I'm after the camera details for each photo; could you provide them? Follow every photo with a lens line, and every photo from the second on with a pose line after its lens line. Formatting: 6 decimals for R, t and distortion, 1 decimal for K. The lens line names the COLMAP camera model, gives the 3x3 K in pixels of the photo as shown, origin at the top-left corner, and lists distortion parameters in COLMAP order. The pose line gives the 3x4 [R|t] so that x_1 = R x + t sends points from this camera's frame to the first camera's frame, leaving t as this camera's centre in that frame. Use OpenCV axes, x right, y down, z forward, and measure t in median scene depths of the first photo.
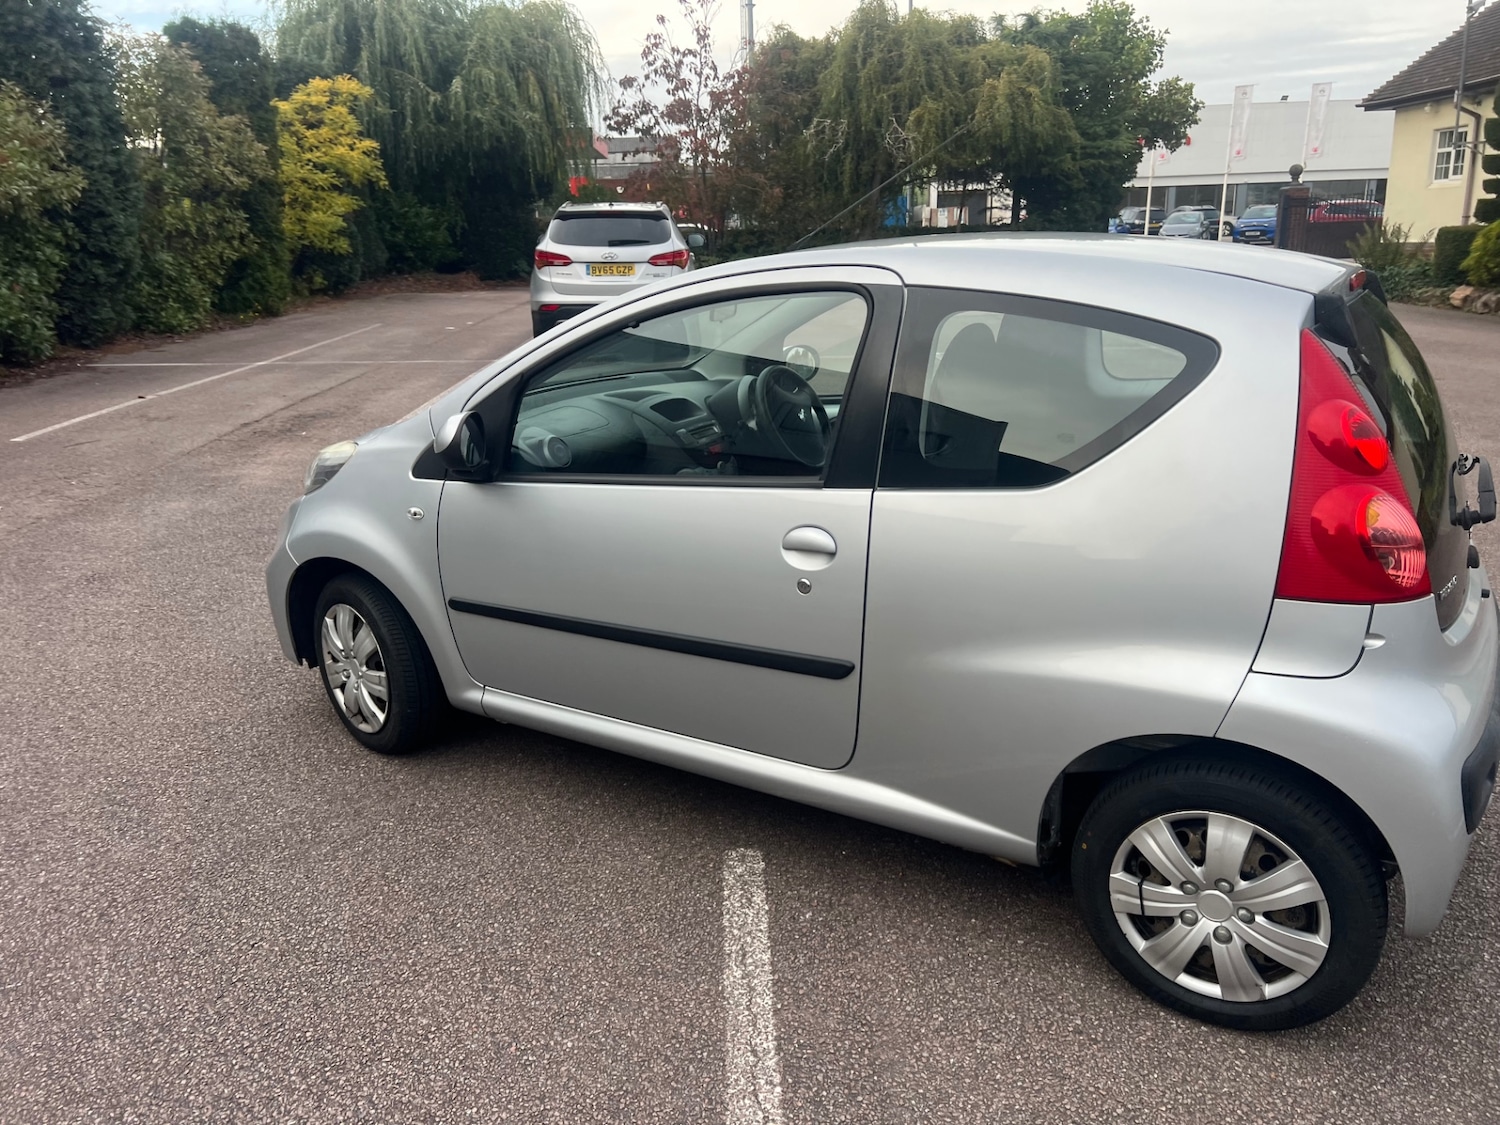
lens RADIAL K [[1112.6, 0, 763.4], [0, 1112.6, 563.8], [0, 0, 1]] dist [0.049359, -0.053861]
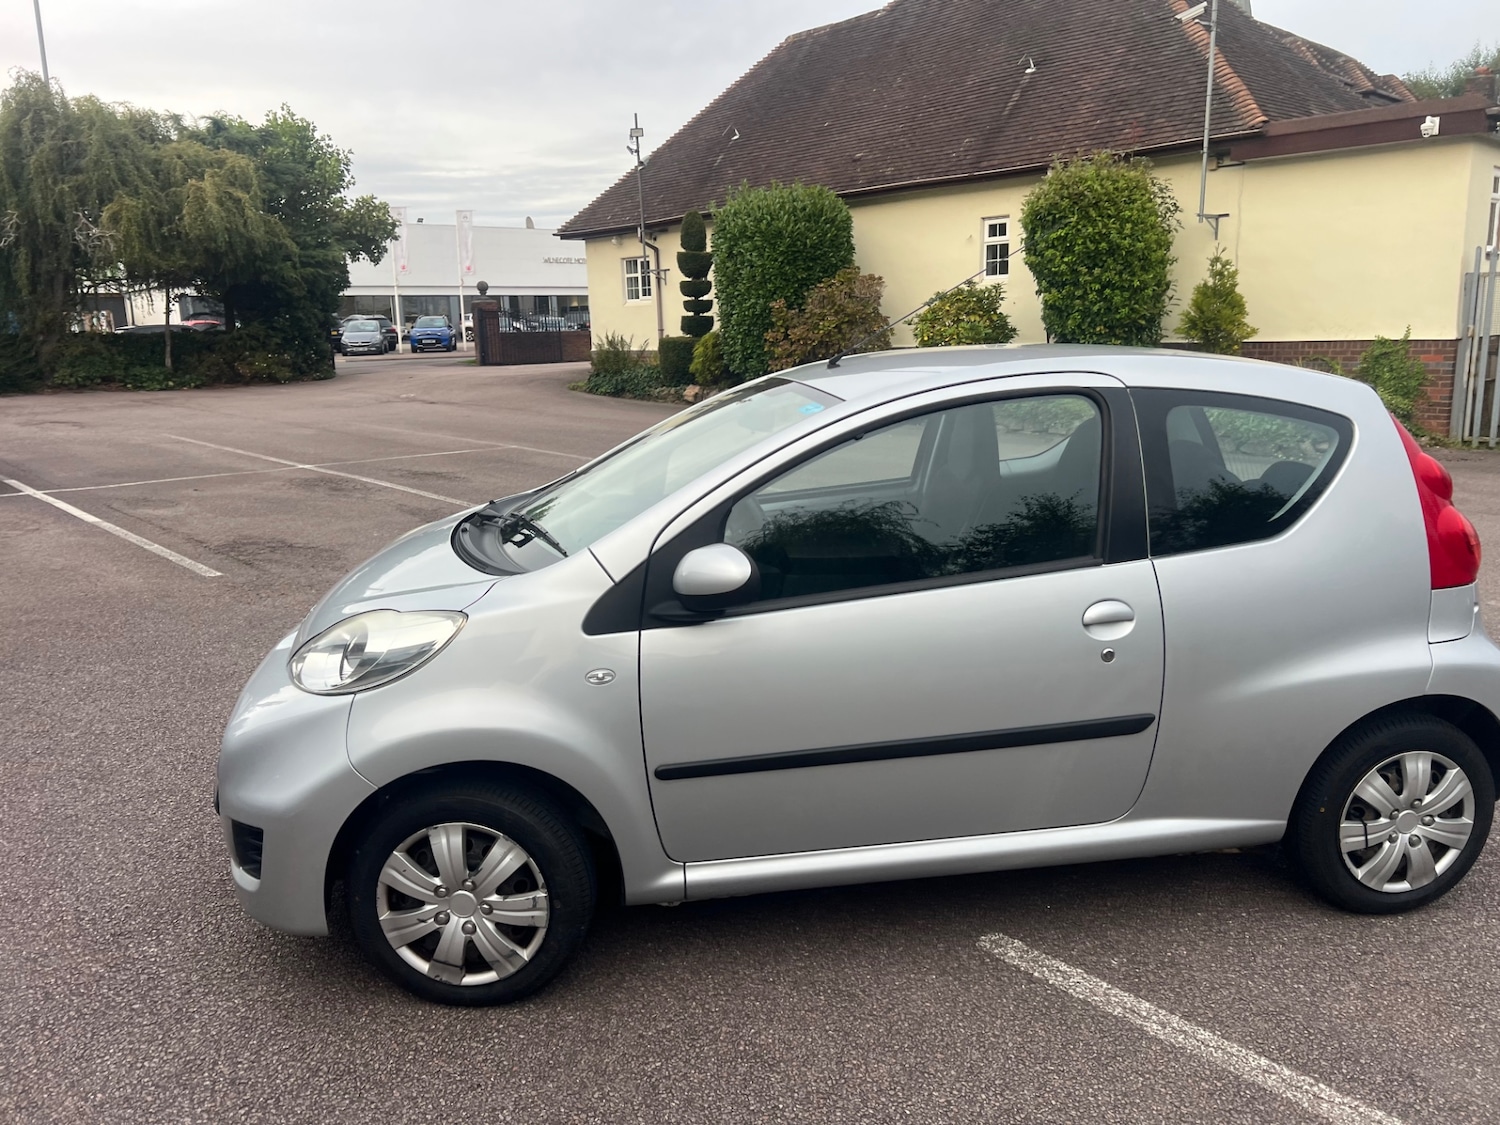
lens RADIAL K [[1112.6, 0, 757.8], [0, 1112.6, 553.2], [0, 0, 1]] dist [0.049359, -0.053861]
pose [[0.755490, -0.124208, 0.643278, -0.173500], [0.187332, 0.981825, -0.030434, -0.020709], [-0.627807, 0.143500, 0.765027, 0.066627]]
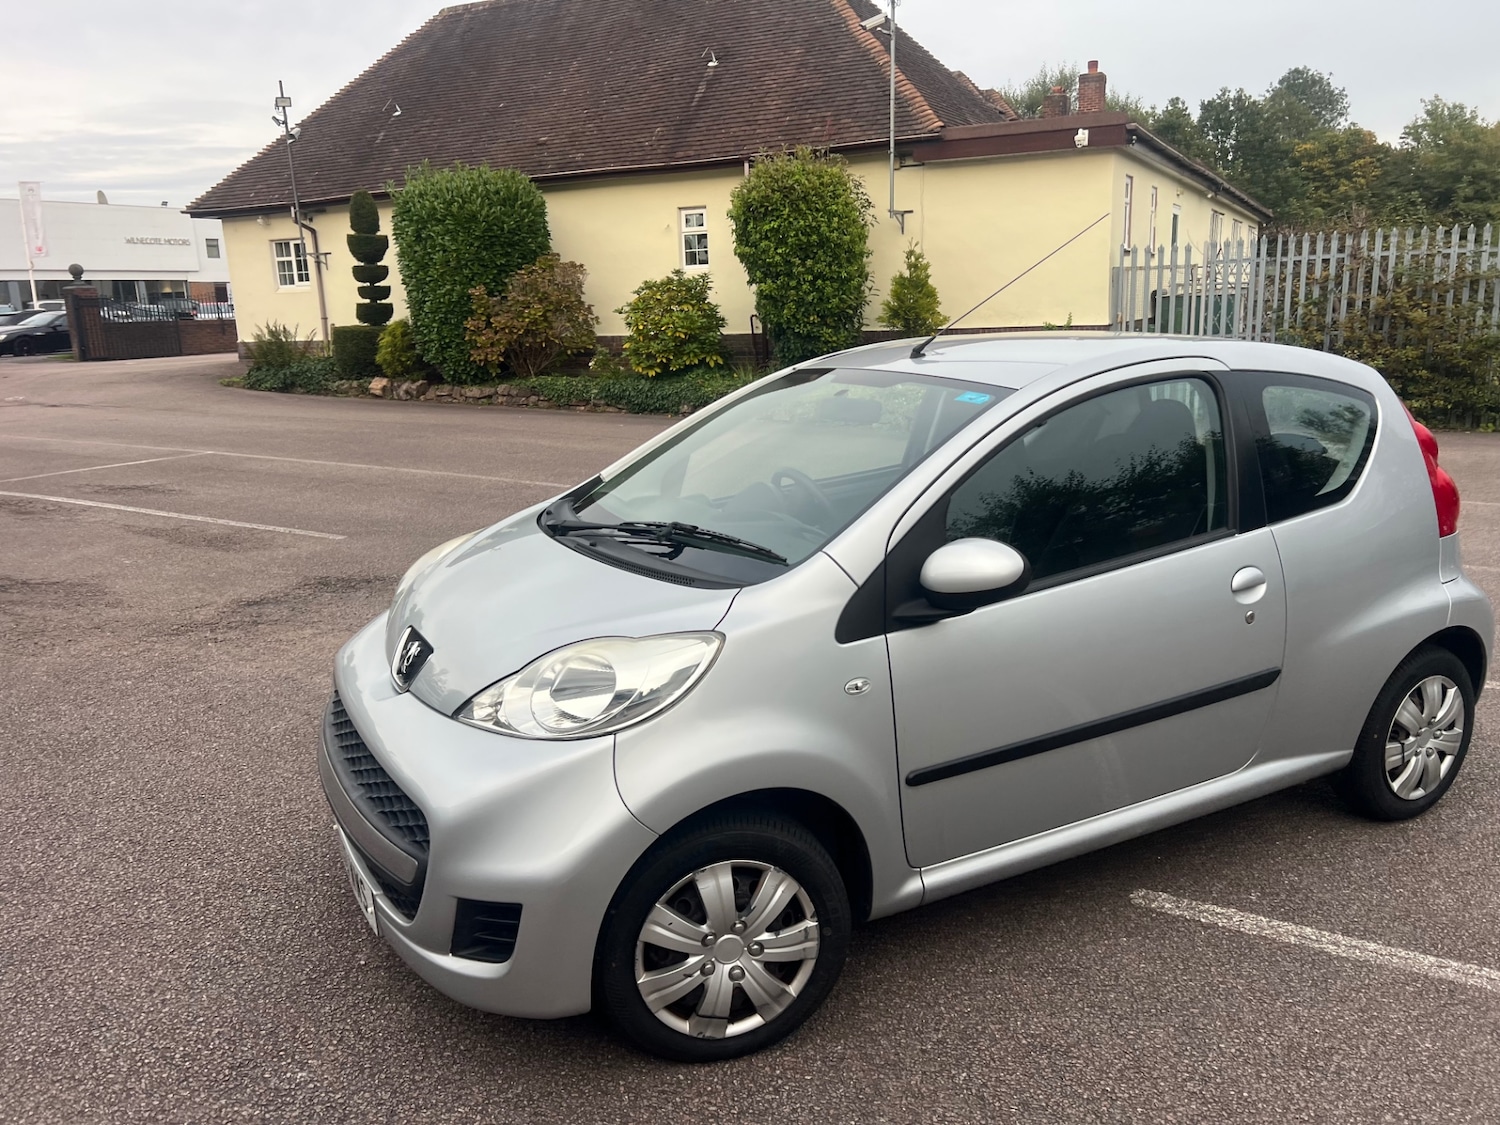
lens RADIAL K [[1112.6, 0, 757.7], [0, 1112.6, 555.1], [0, 0, 1]] dist [0.049359, -0.053861]
pose [[0.507002, -0.177411, 0.843489, -0.231612], [0.253236, 0.966060, 0.050977, -0.044979], [-0.823905, 0.187757, 0.534722, 0.146220]]
